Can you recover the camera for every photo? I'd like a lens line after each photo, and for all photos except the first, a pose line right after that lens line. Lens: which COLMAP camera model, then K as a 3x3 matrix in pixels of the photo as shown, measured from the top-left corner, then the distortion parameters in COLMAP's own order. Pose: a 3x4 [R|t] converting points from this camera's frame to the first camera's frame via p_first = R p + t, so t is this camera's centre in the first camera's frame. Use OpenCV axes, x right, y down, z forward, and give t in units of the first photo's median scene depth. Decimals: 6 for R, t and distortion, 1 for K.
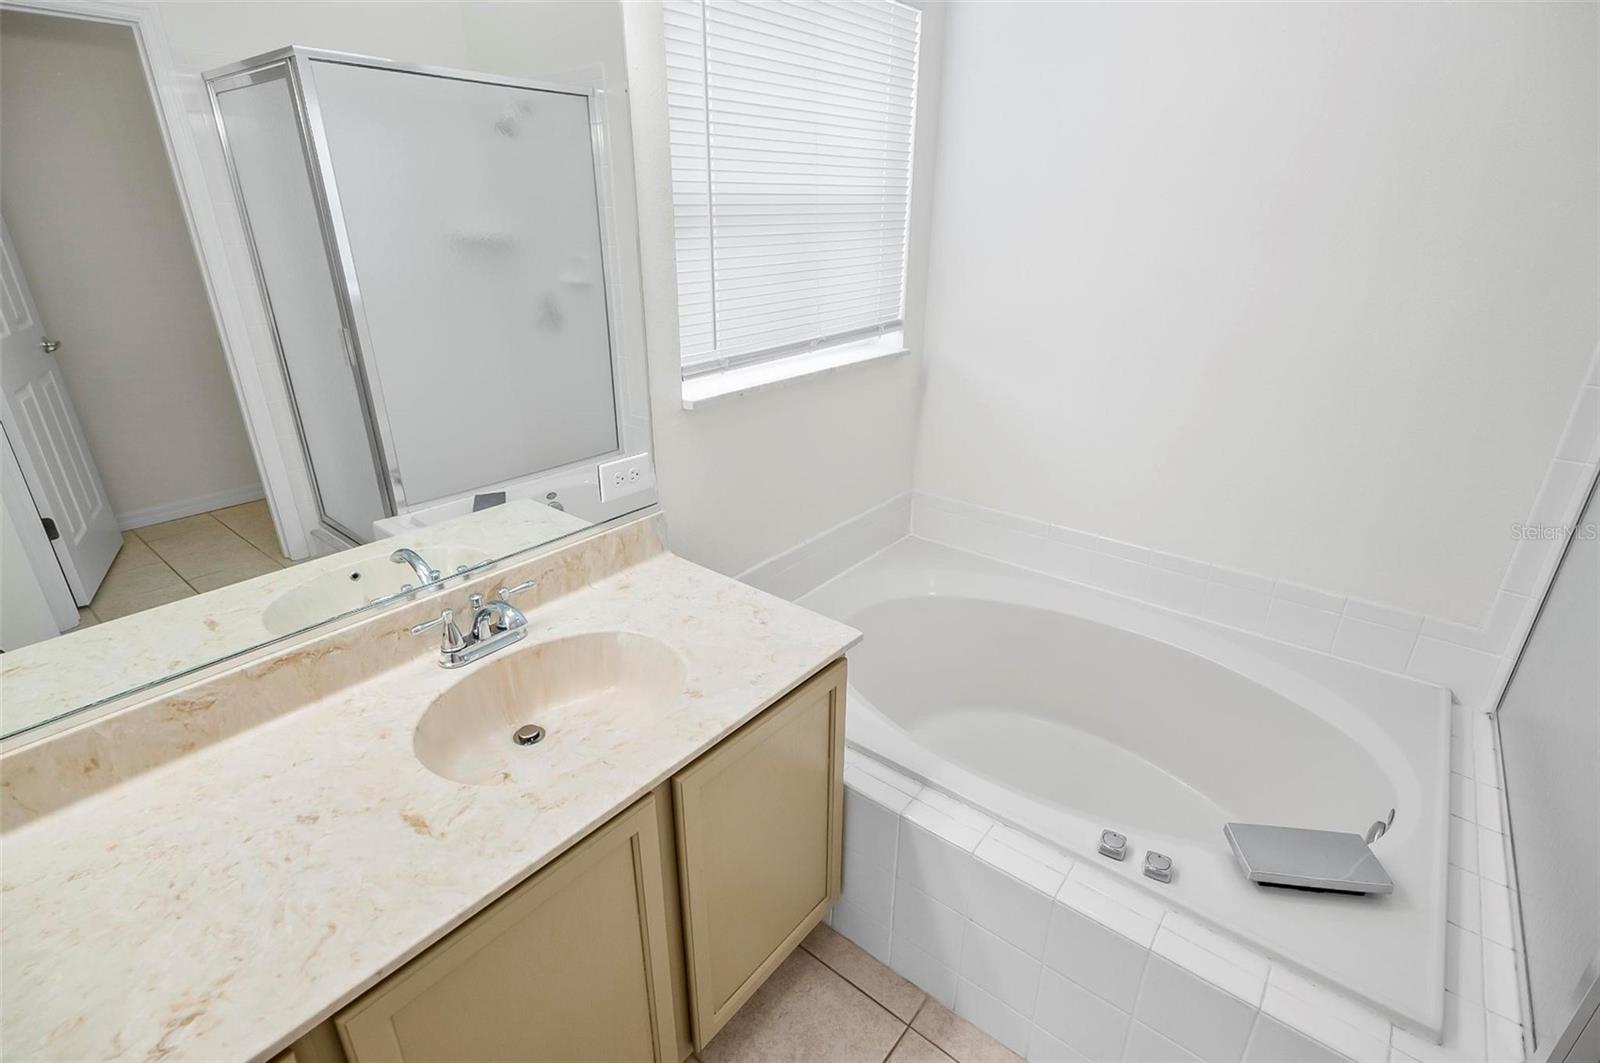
lens RADIAL K [[773.2, 0, 791.2], [0, 773.2, 537.7], [0, 0, 1]] dist [-0.006051, 0.001233]
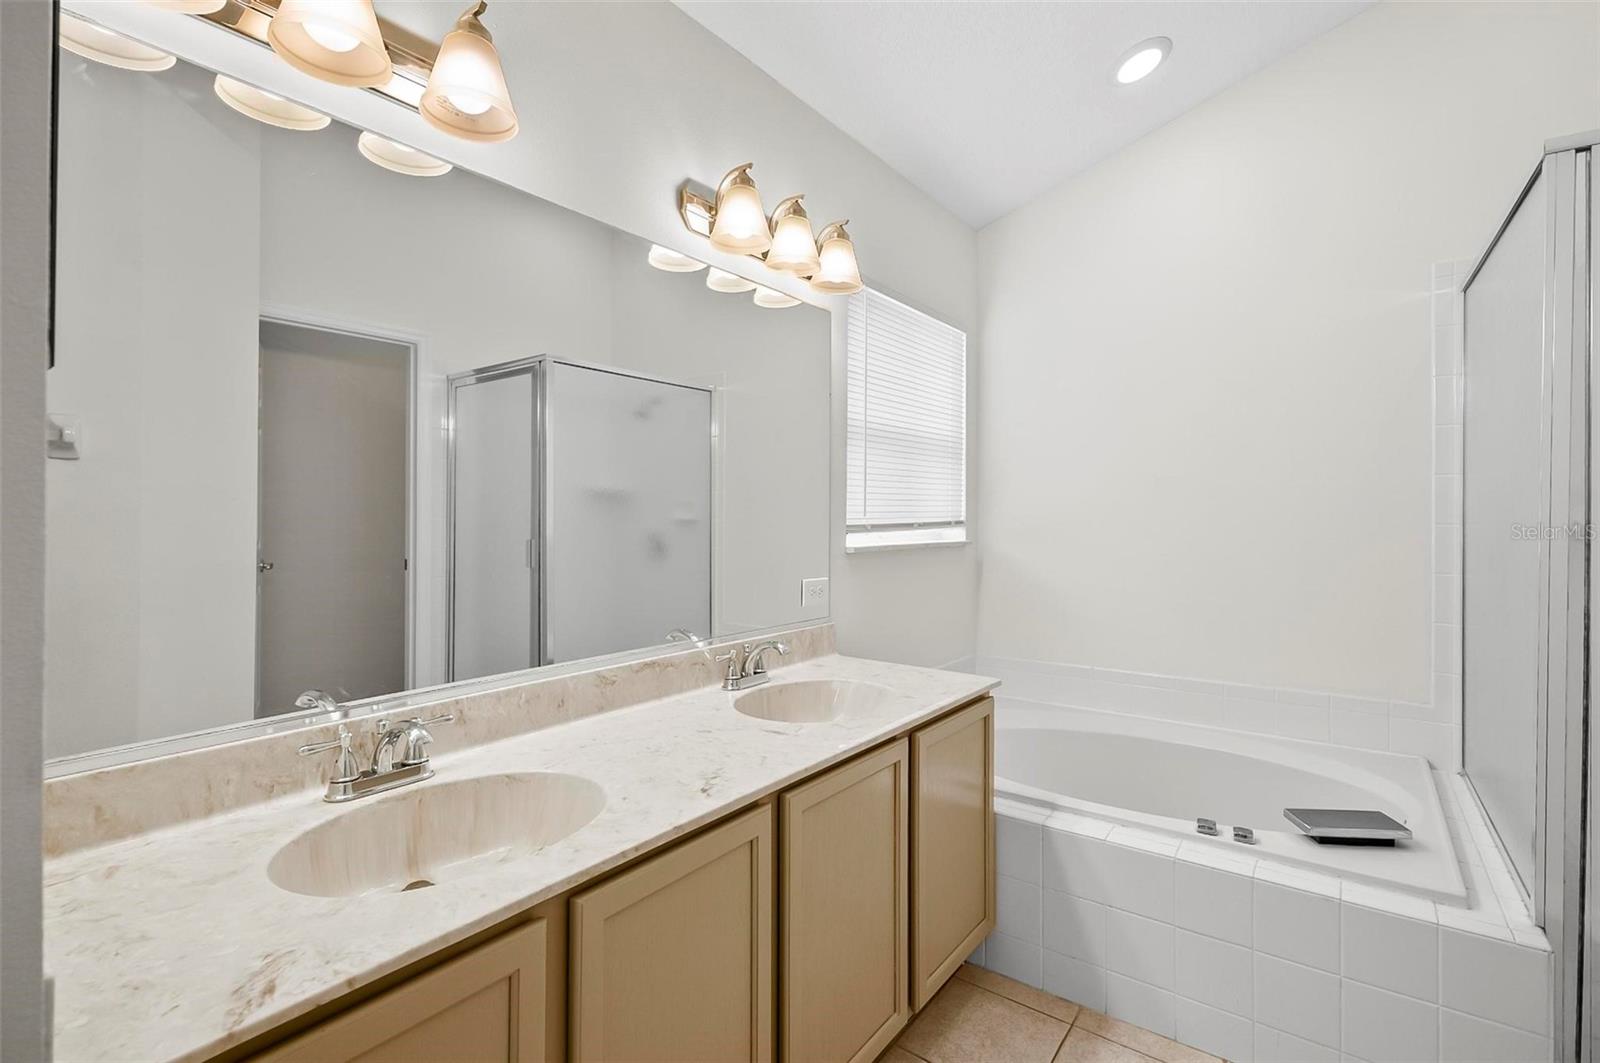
lens RADIAL K [[746.8, 0, 801.2], [0, 746.8, 514.3], [0, 0, 1]] dist [0.002127, -0.000245]
pose [[0.999246, -0.005526, 0.038440, -0.295128], [0.020141, 0.920042, -0.391301, 0.336453], [-0.033204, 0.391780, 0.919460, -0.346961]]
